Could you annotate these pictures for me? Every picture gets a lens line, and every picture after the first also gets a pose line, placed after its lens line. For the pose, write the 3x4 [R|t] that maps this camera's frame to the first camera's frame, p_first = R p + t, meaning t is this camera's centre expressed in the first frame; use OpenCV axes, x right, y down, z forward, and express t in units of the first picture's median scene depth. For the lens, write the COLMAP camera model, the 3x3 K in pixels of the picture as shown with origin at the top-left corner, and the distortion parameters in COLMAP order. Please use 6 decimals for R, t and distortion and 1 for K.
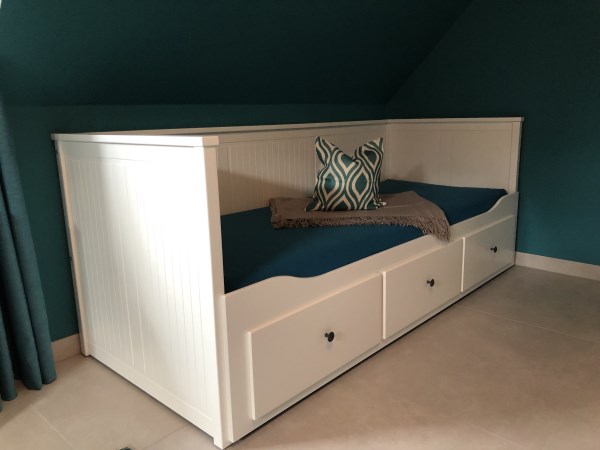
lens RADIAL K [[487.4, 0, 300.0], [0, 487.4, 225.0], [0, 0, 1]] dist [0.032878, -0.035864]
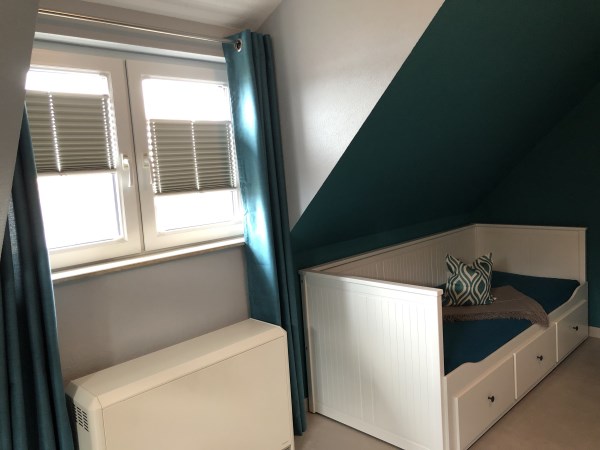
lens RADIAL K [[487.4, 0, 300.0], [0, 487.4, 225.0], [0, 0, 1]] dist [0.032878, -0.035864]
pose [[0.998158, -0.033933, -0.050294, -0.329512], [0.028907, 0.994817, -0.097487, -0.141195], [0.053342, 0.095854, 0.993965, -0.483311]]
